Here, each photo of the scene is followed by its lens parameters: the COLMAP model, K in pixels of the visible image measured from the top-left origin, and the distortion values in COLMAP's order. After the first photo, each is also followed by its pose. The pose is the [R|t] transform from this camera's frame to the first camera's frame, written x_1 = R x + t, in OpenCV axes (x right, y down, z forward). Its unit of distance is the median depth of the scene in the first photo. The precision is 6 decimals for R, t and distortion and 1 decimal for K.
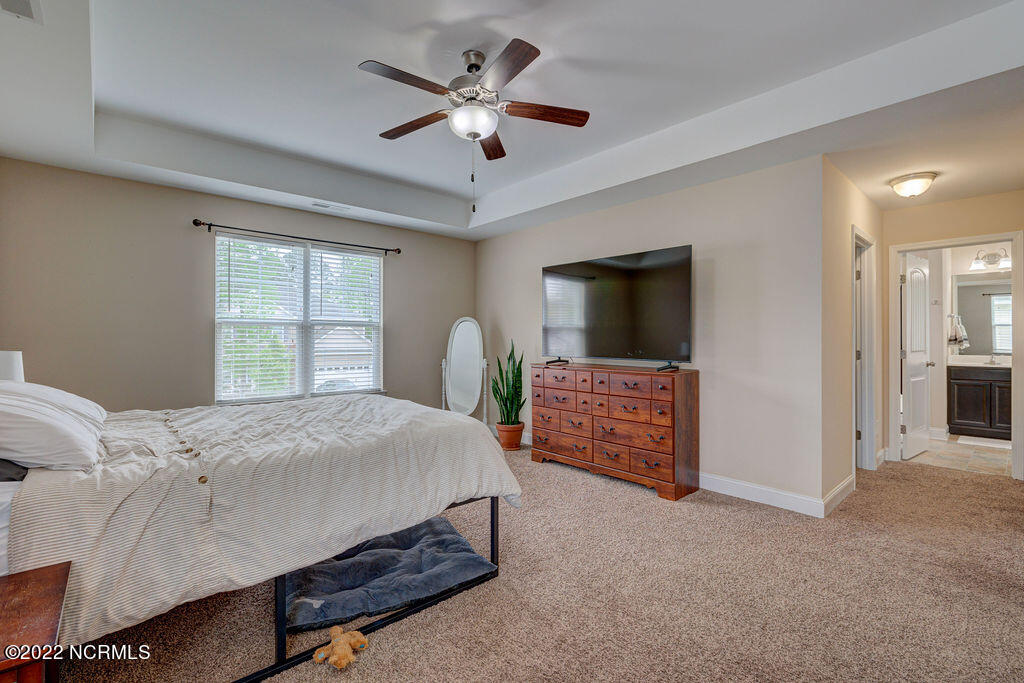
lens RADIAL K [[470.7, 0, 512.0], [0, 470.7, 341.5], [0, 0, 1]] dist [0.000229, 0.000044]
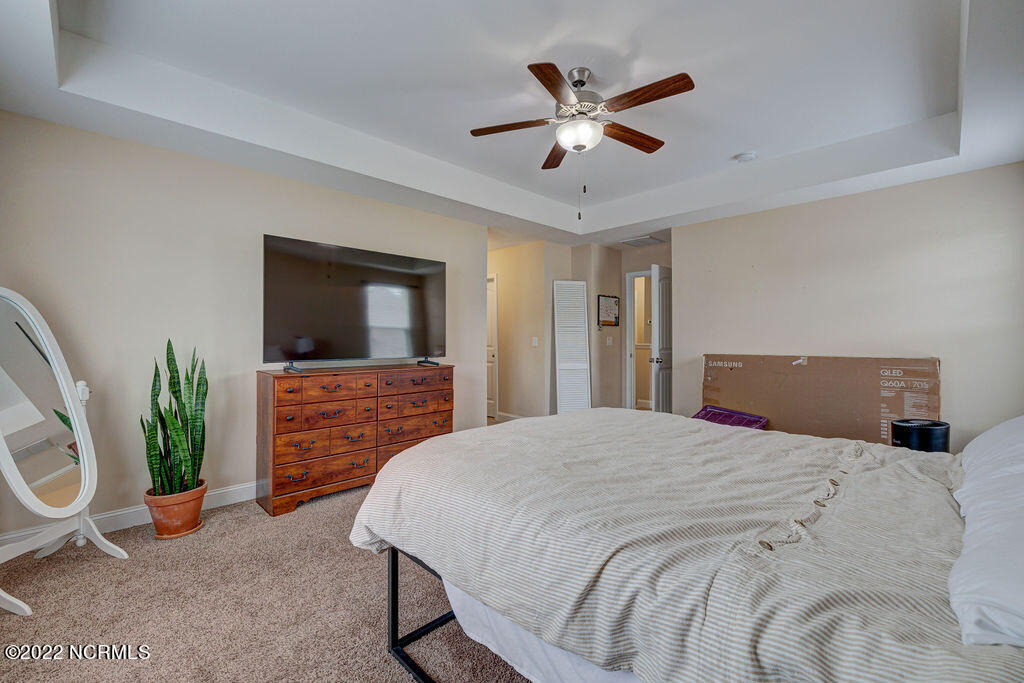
lens RADIAL K [[433.3, 0, 509.1], [0, 433.3, 339.0], [0, 0, 1]] dist [0.000814, 0.000035]
pose [[-0.054112, -0.007254, 0.998509, -0.706704], [0.003390, 0.999967, 0.007448, -0.008822], [-0.998529, 0.003788, -0.054085, 0.812706]]
